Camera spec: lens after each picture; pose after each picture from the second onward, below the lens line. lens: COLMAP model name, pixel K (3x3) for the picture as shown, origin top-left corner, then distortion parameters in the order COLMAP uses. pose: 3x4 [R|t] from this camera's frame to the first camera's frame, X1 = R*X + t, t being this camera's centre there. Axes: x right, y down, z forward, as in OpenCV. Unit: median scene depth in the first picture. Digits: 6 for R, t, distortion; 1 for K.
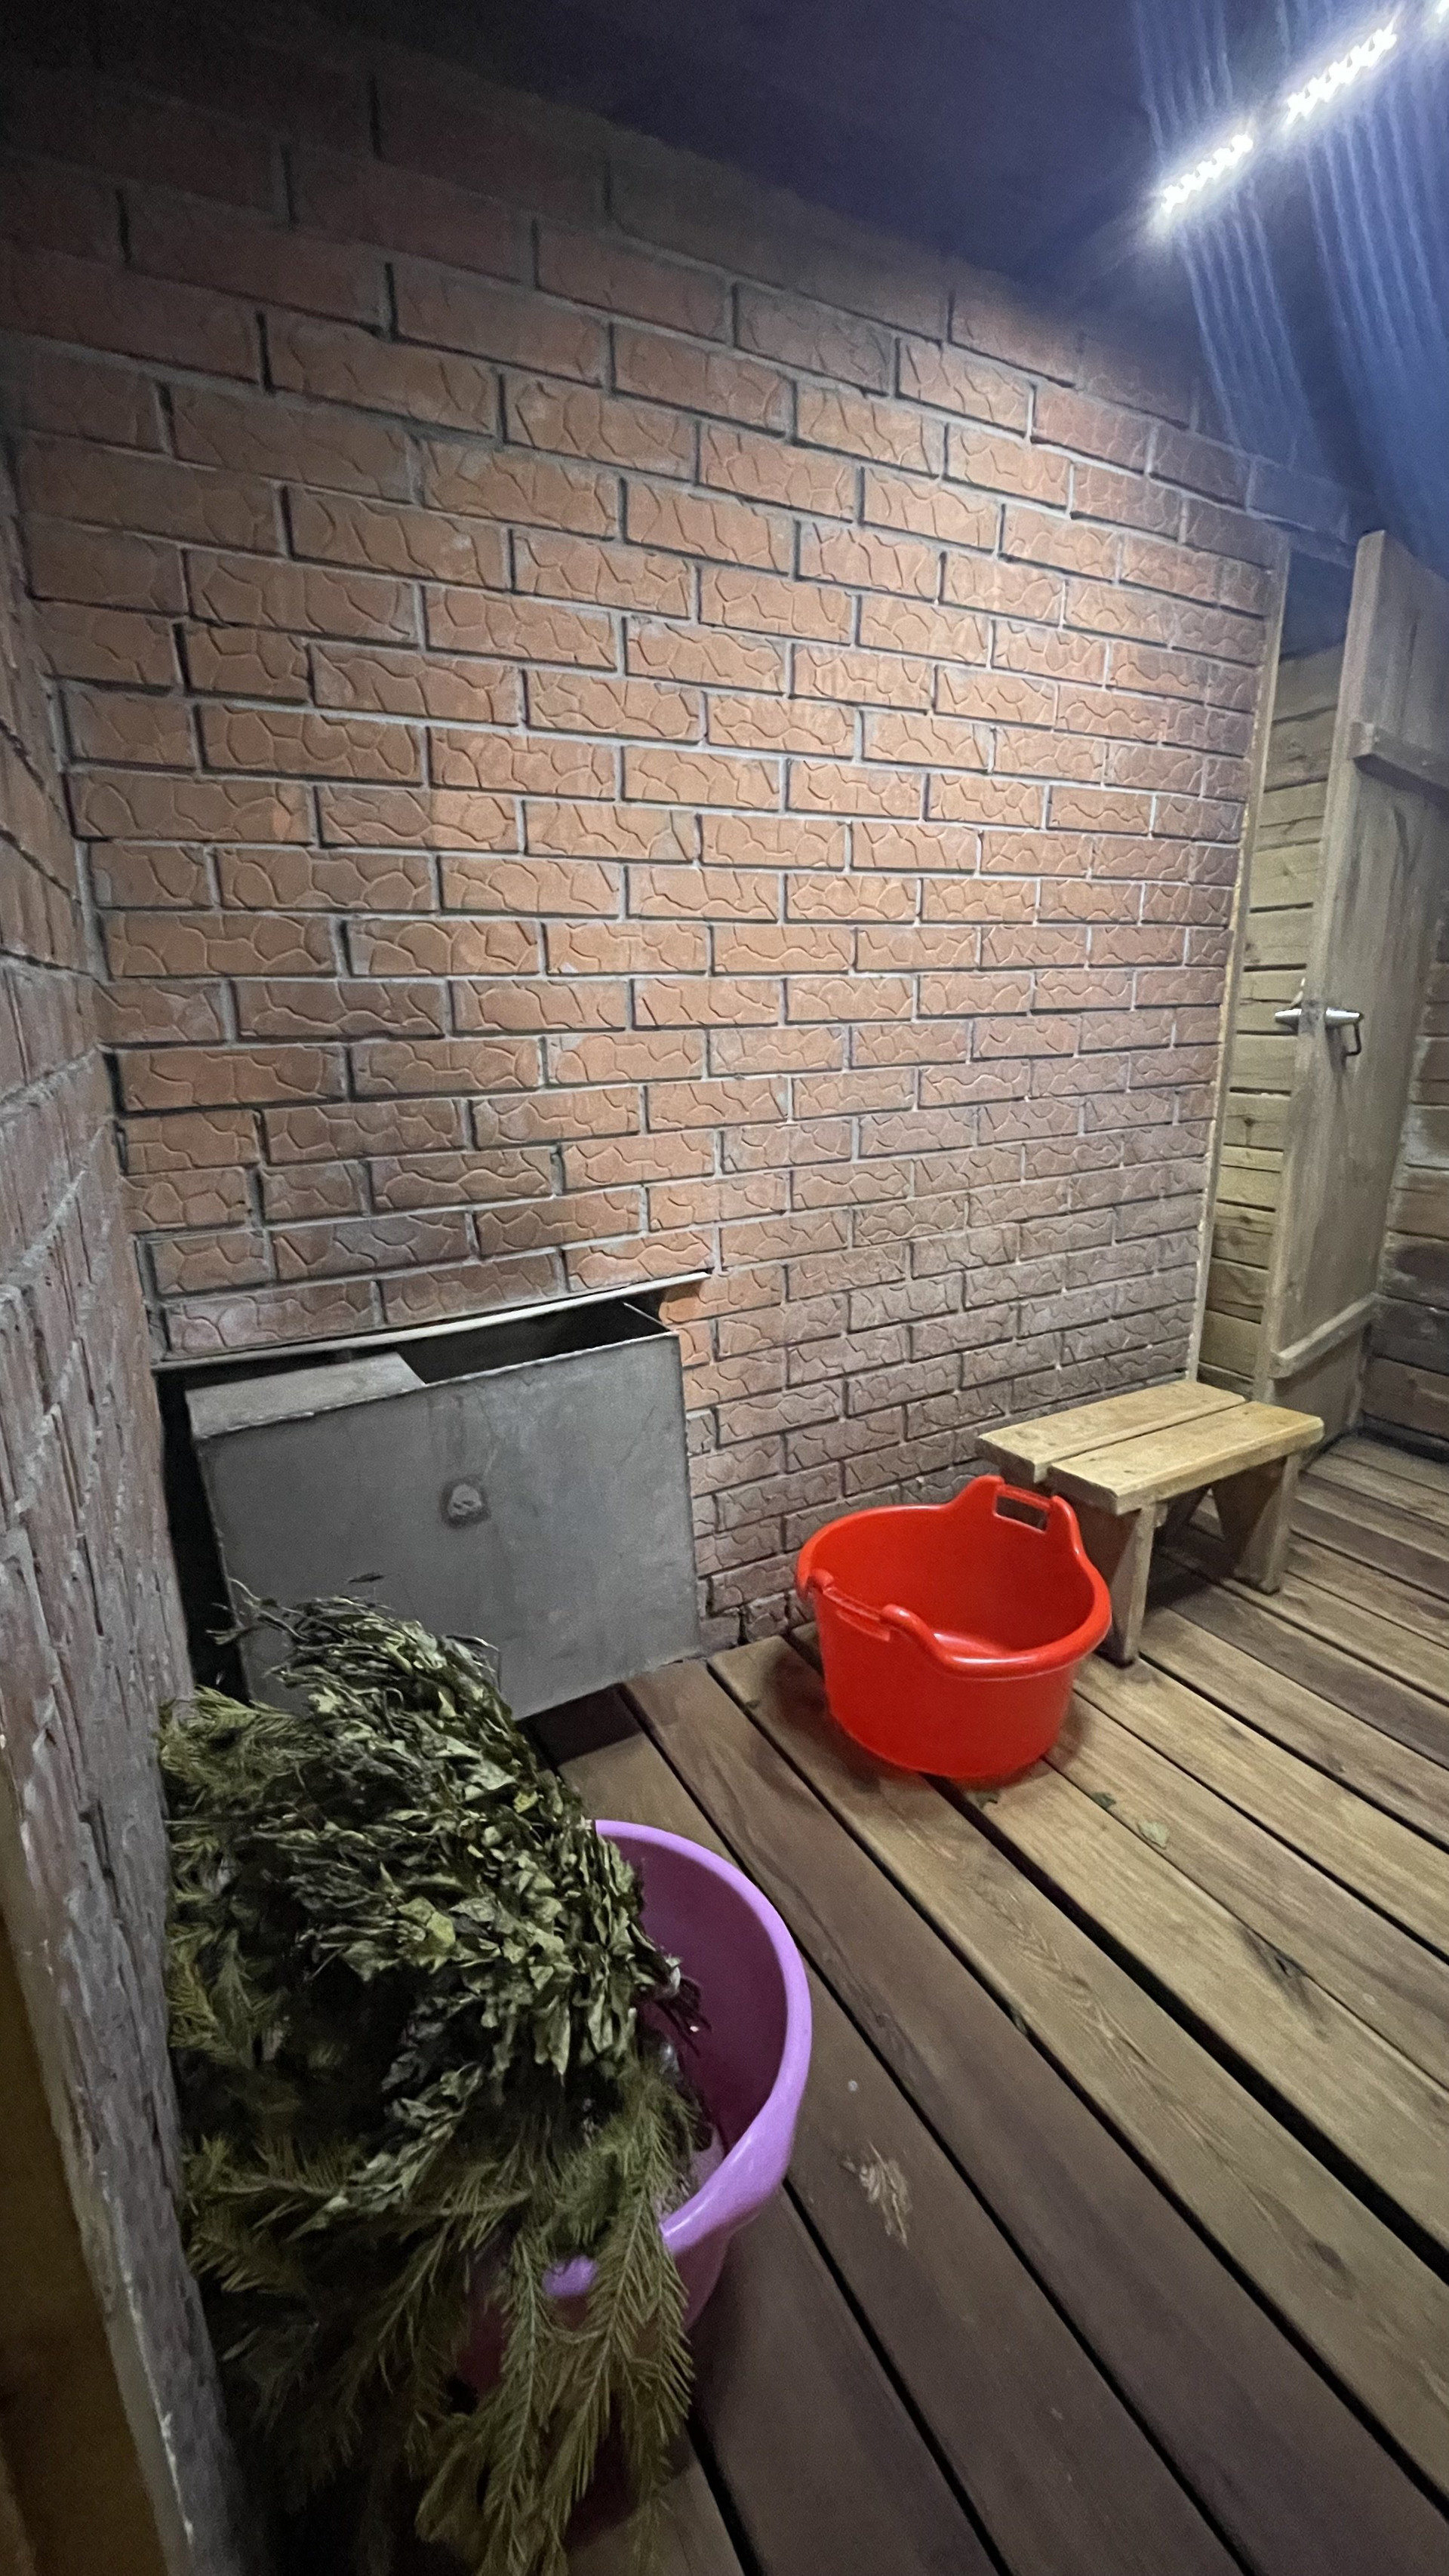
lens RADIAL K [[1037.2, 0, 724.5], [0, 1037.2, 1288.0], [0, 0, 1]] dist [0.000525, 0.000107]
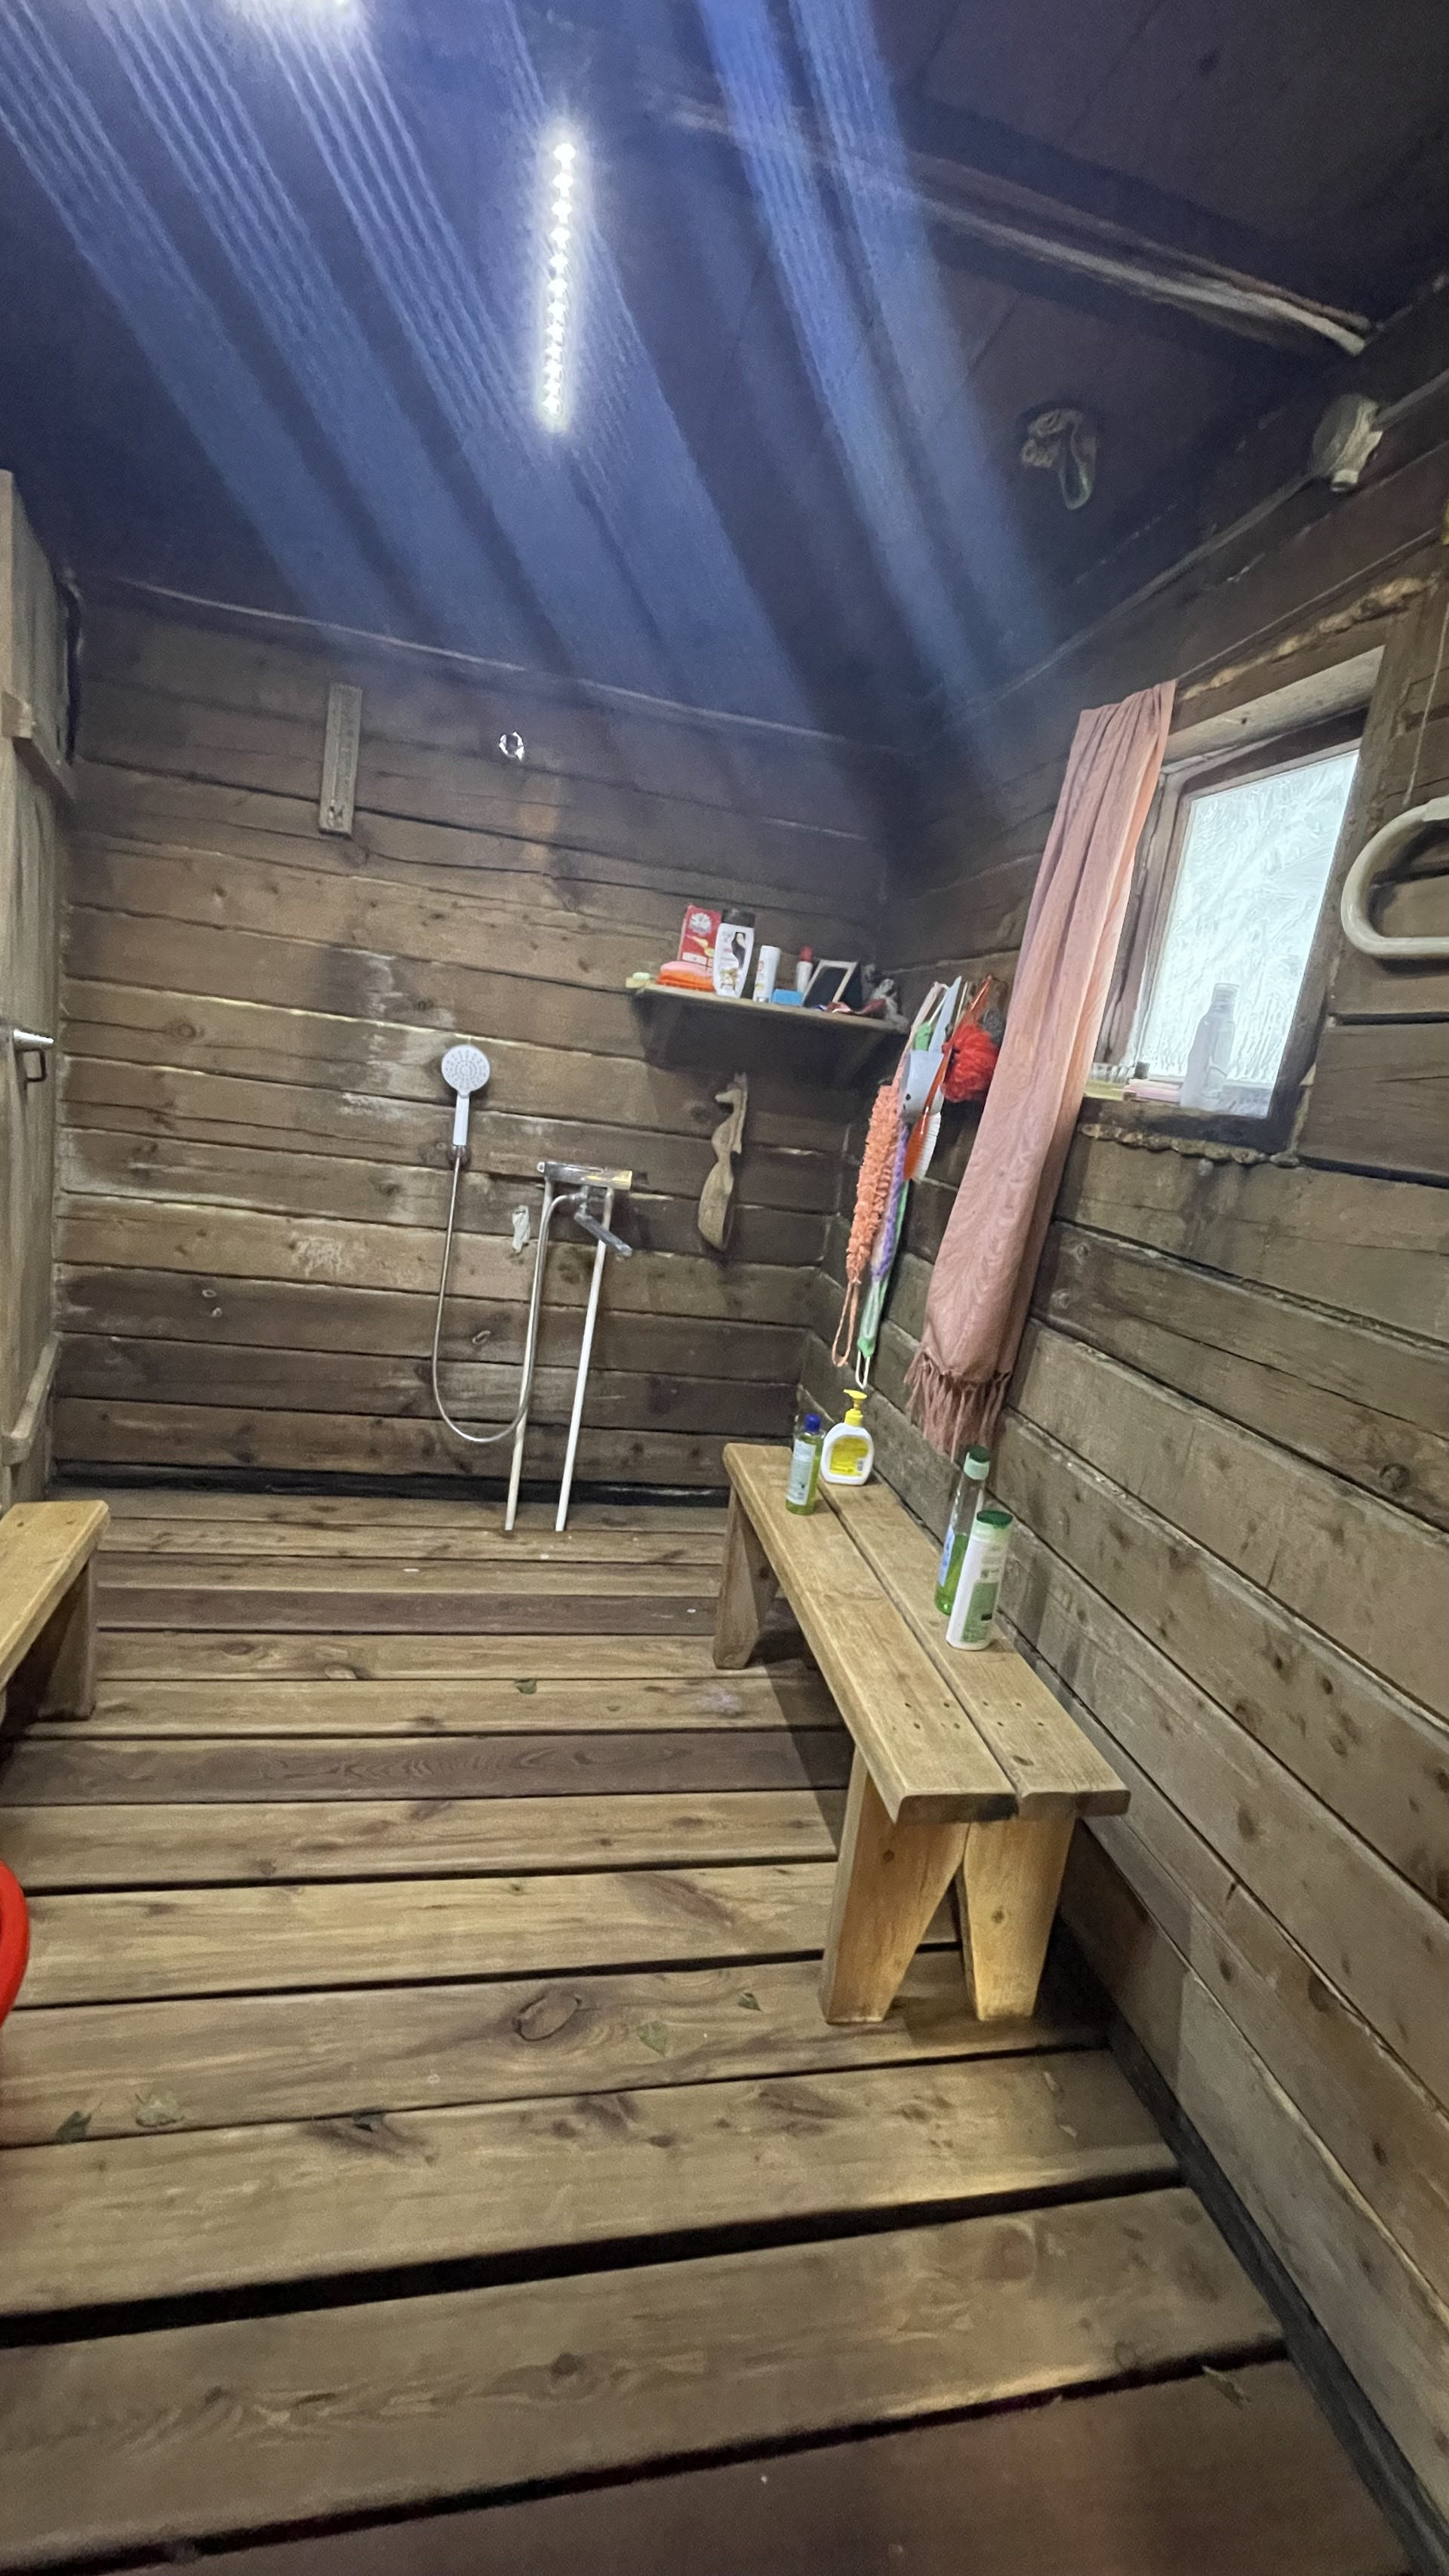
lens RADIAL K [[1037.2, 0, 724.5], [0, 1037.2, 1288.0], [0, 0, 1]] dist [0.000525, 0.000107]
pose [[0.290920, -0.138915, 0.946609, -0.082592], [0.115138, 0.987296, 0.109500, -0.087579], [-0.949794, 0.077135, 0.303218, 0.213309]]
